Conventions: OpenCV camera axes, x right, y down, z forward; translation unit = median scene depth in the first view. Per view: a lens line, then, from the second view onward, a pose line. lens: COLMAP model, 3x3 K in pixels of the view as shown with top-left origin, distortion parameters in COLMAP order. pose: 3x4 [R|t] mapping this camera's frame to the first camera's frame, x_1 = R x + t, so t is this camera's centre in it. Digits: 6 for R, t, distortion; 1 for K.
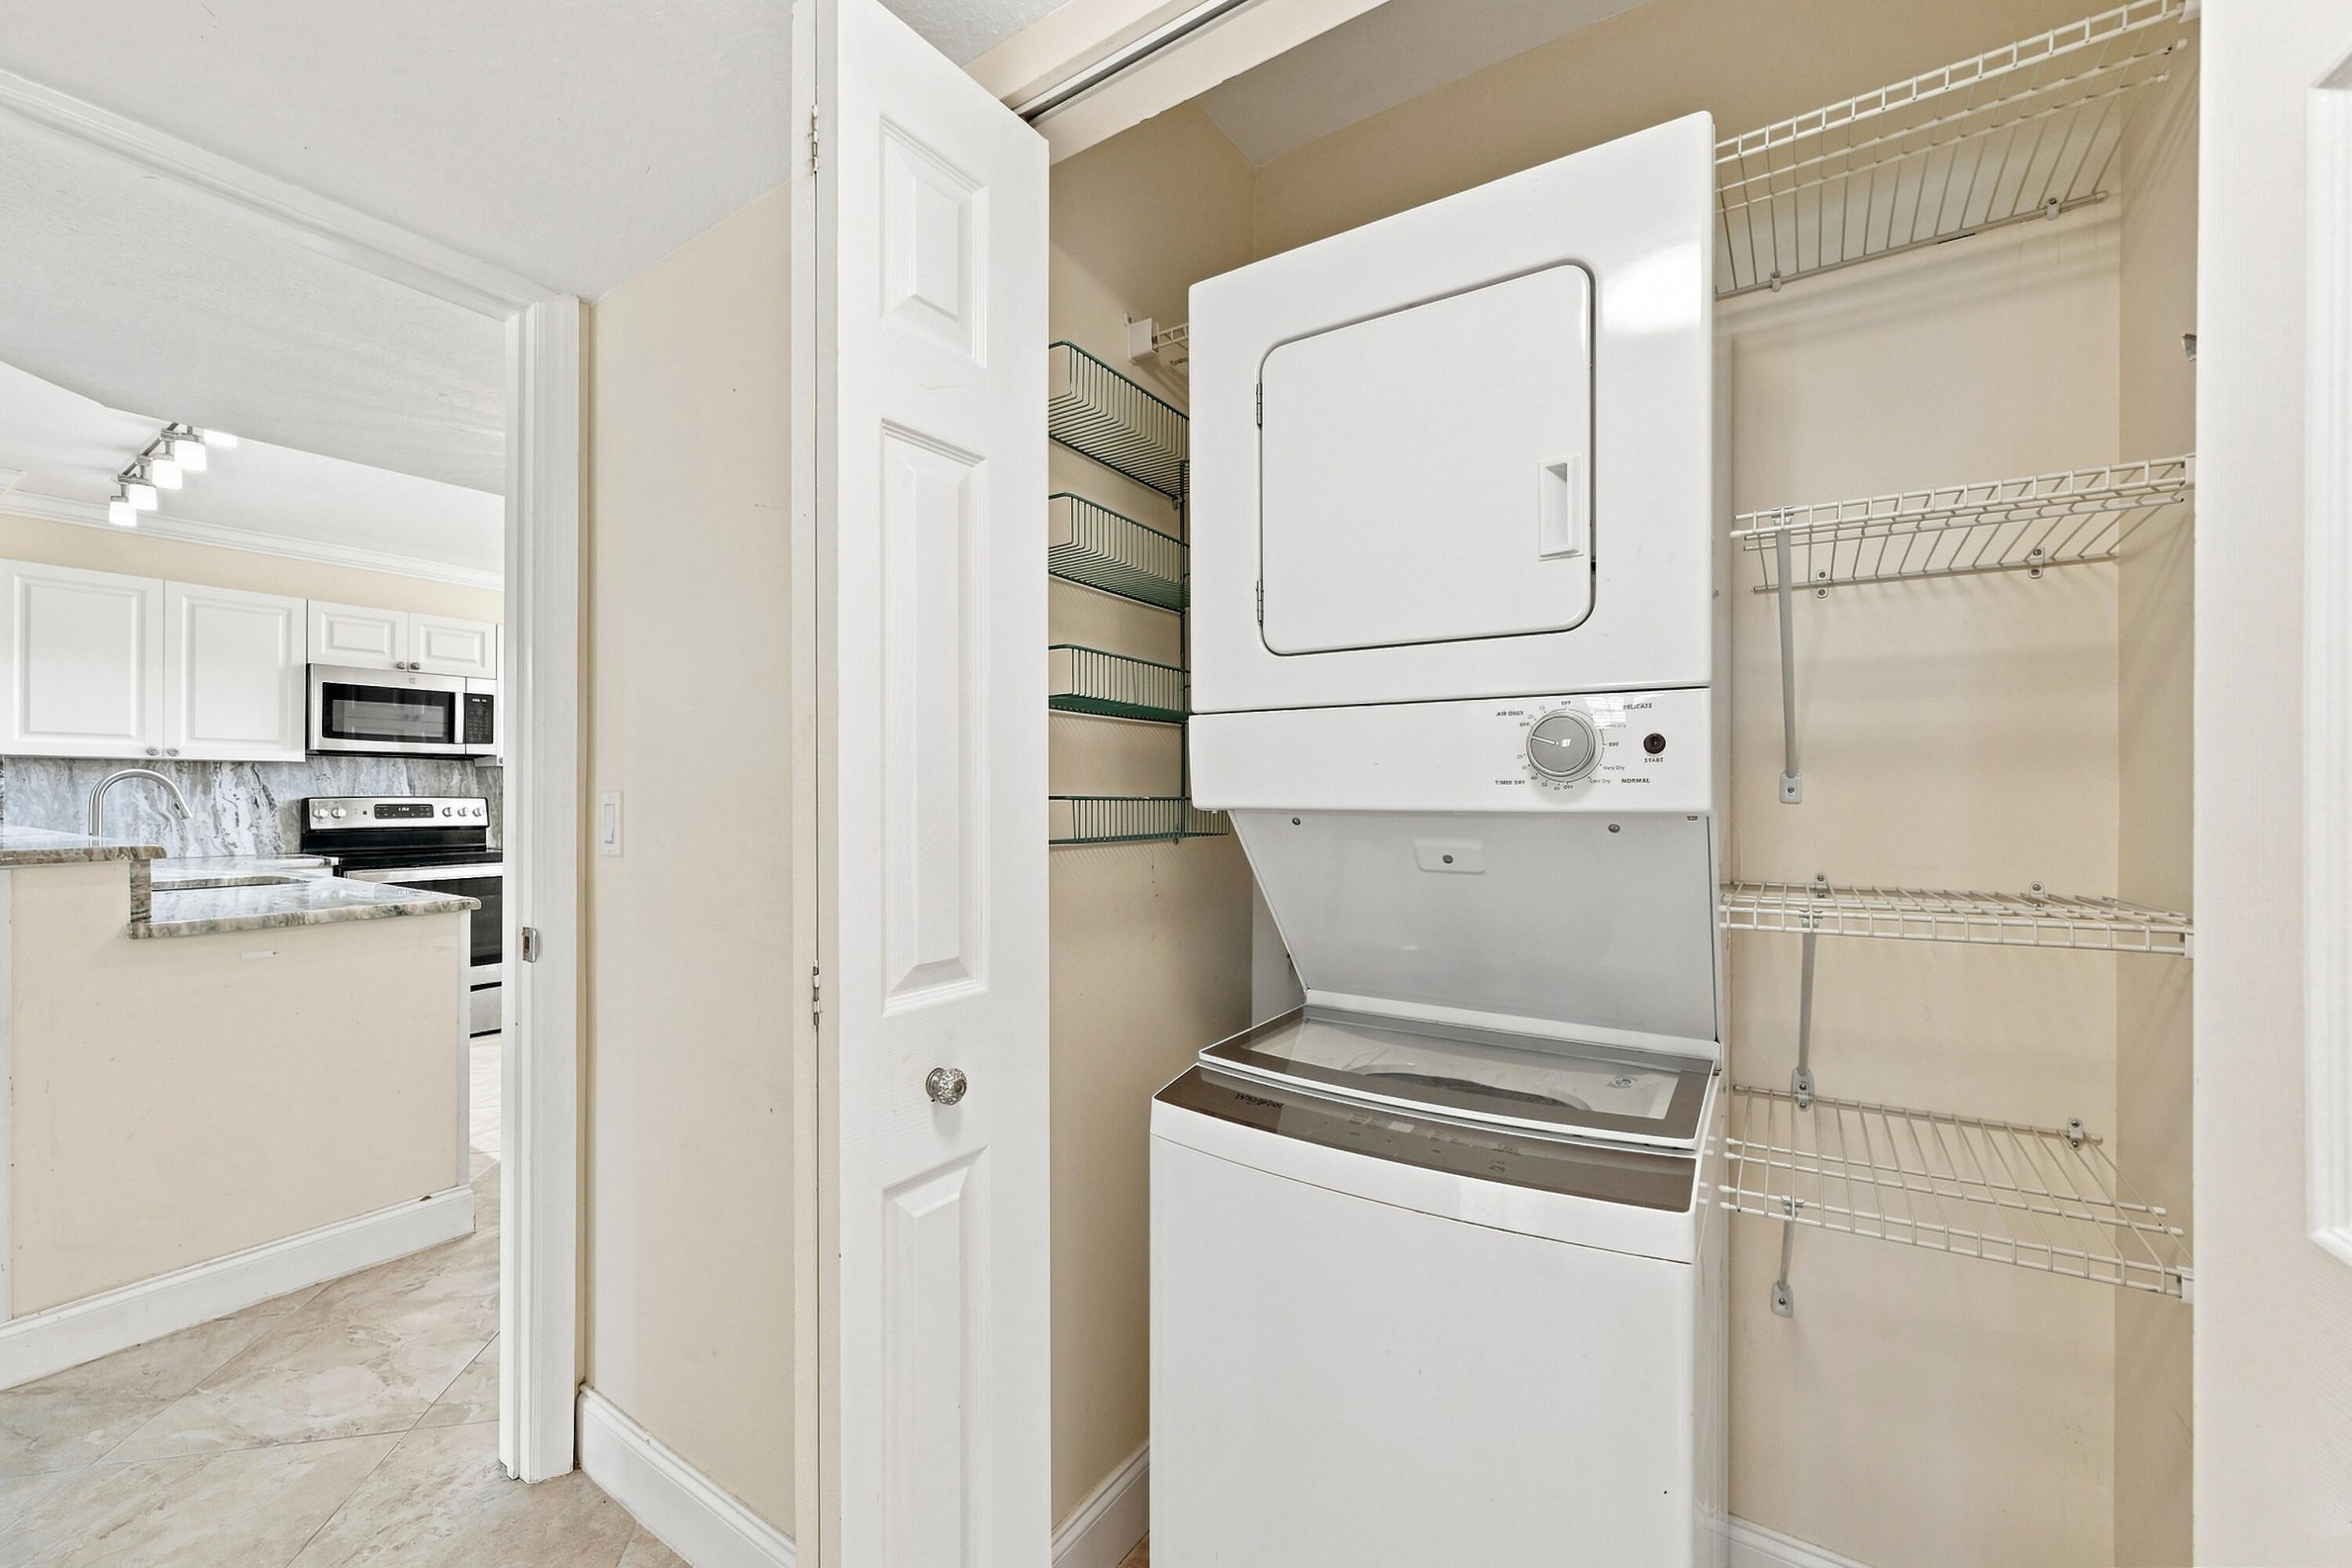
lens RADIAL K [[929.5, 0, 1178.8], [0, 929.5, 786.5], [0, 0, 1]] dist [0.004343, 0.000208]
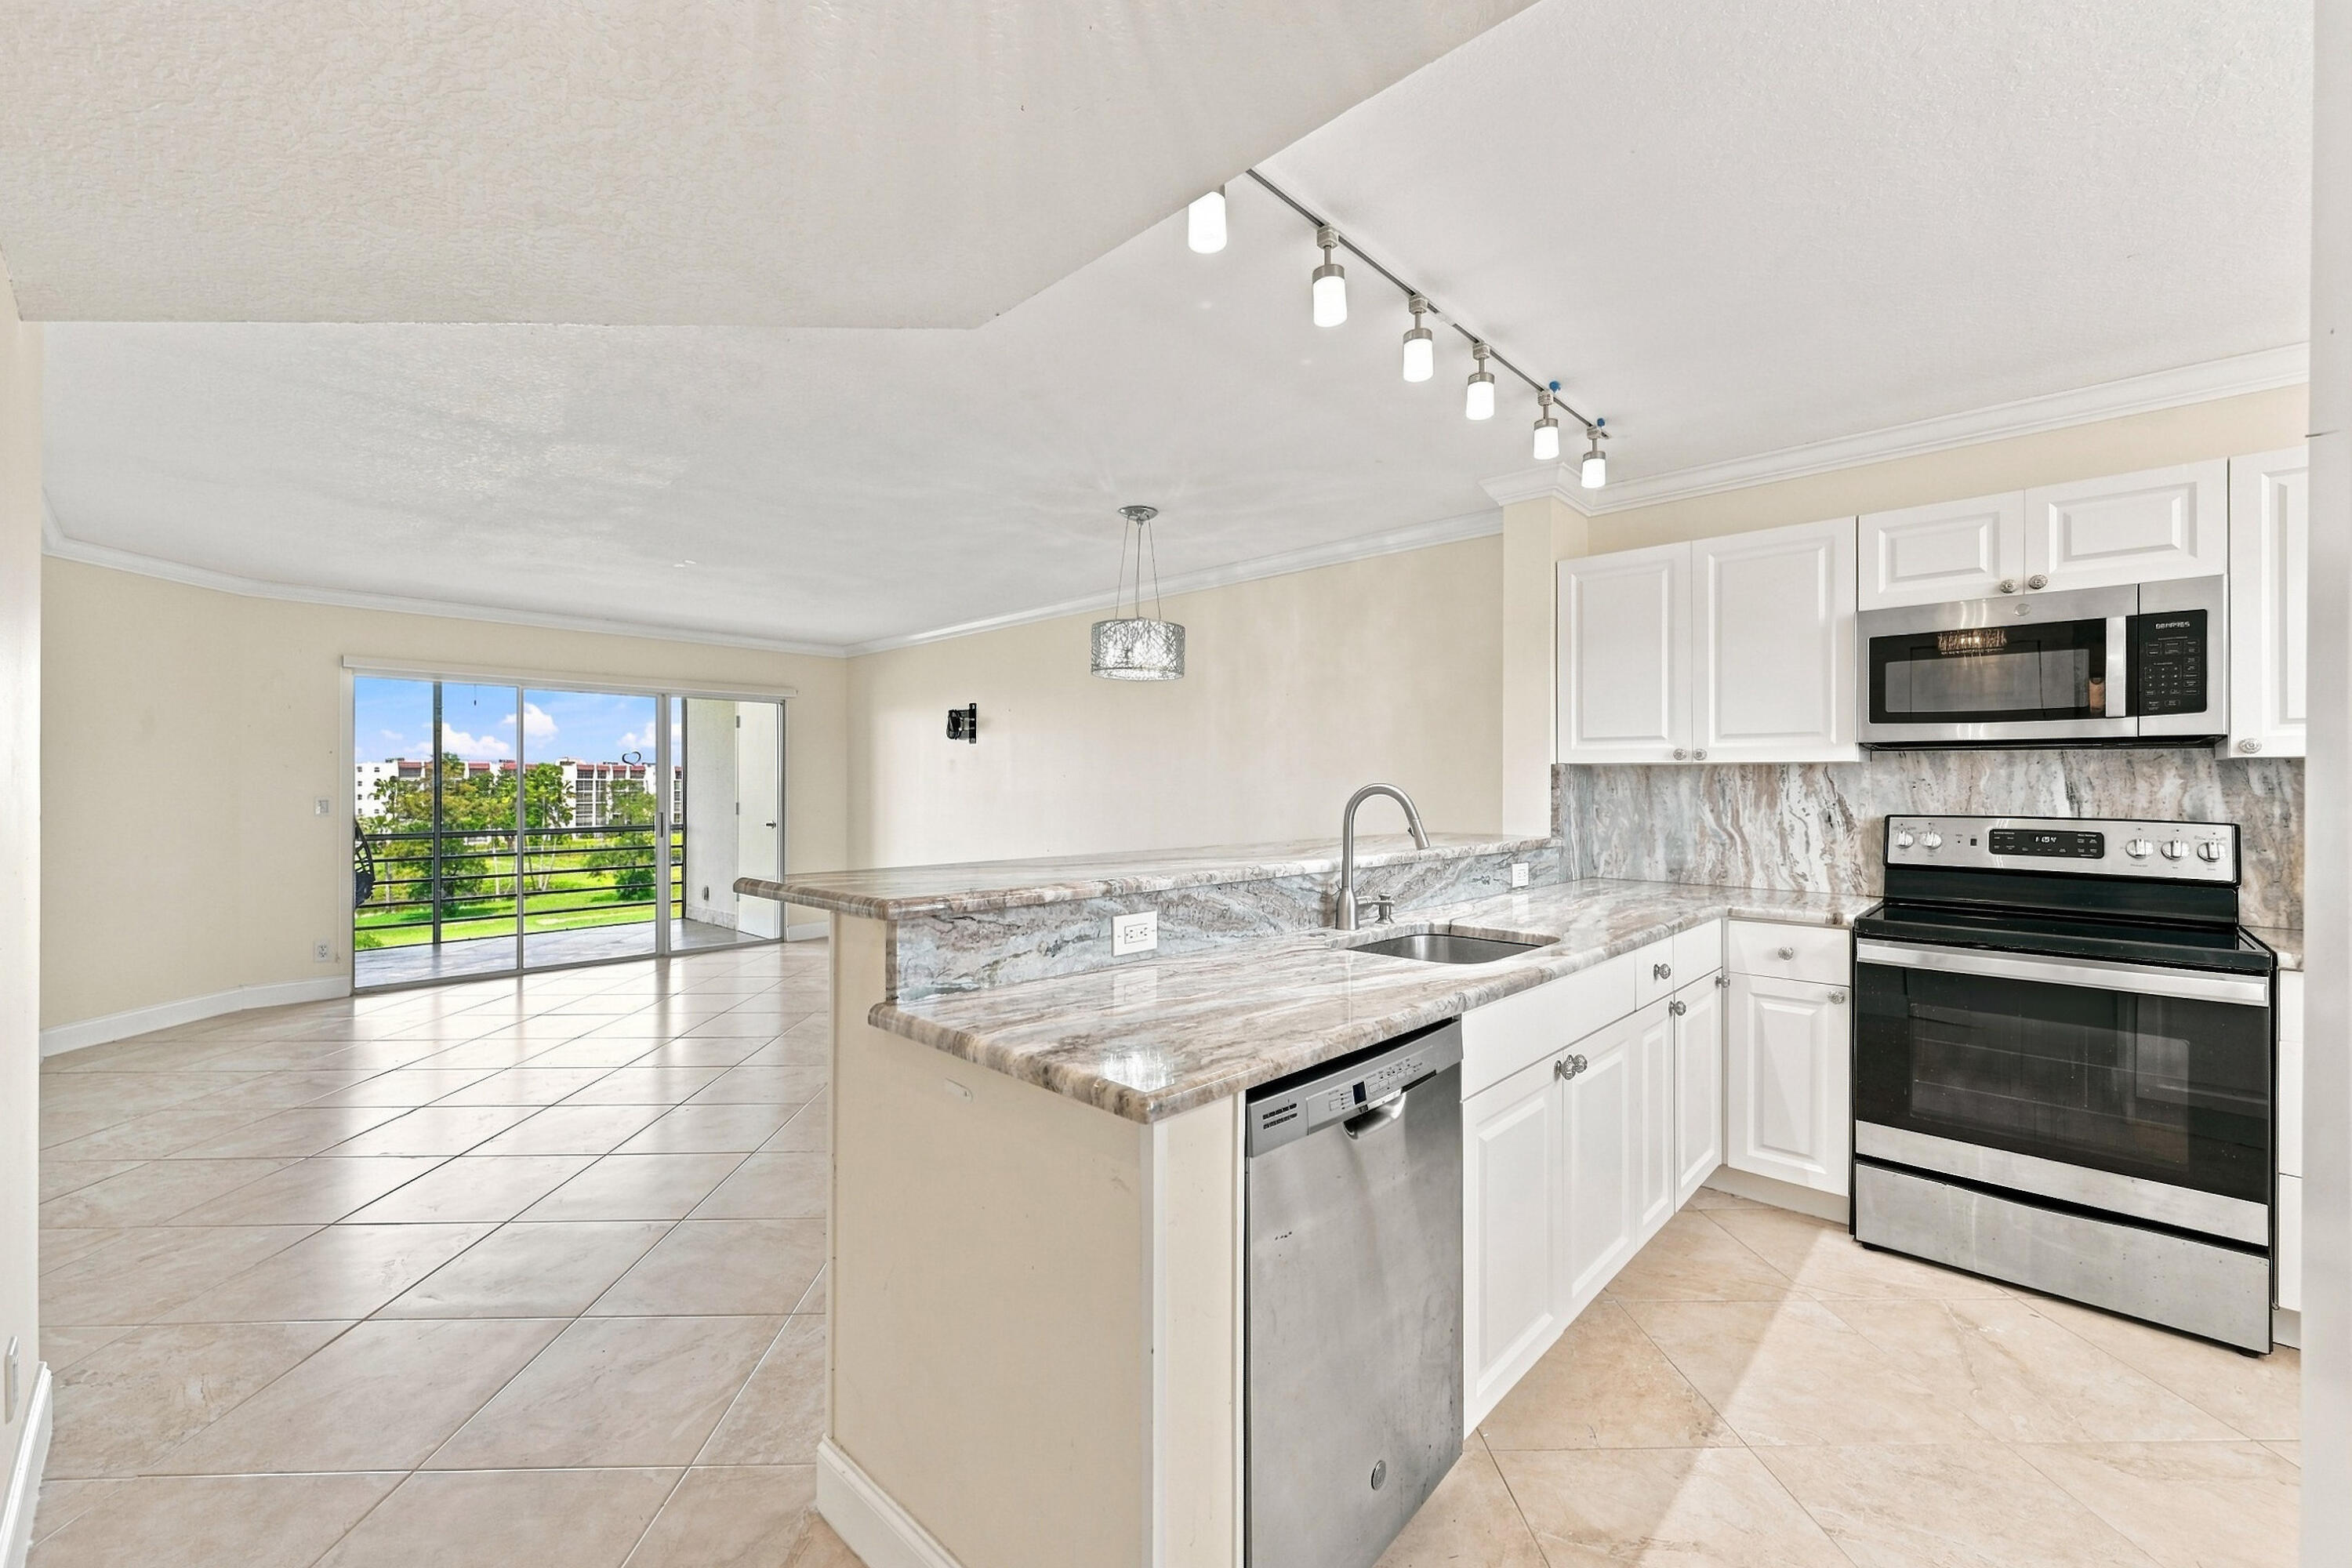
lens RADIAL K [[929.5, 0, 1187.3], [0, 929.5, 778.7], [0, 0, 1]] dist [0.004343, 0.000208]
pose [[-0.159941, -0.005950, -0.987109, -0.203436], [0.002303, 0.999977, -0.006401, -0.011133], [0.987124, -0.003297, -0.159923, 0.622634]]
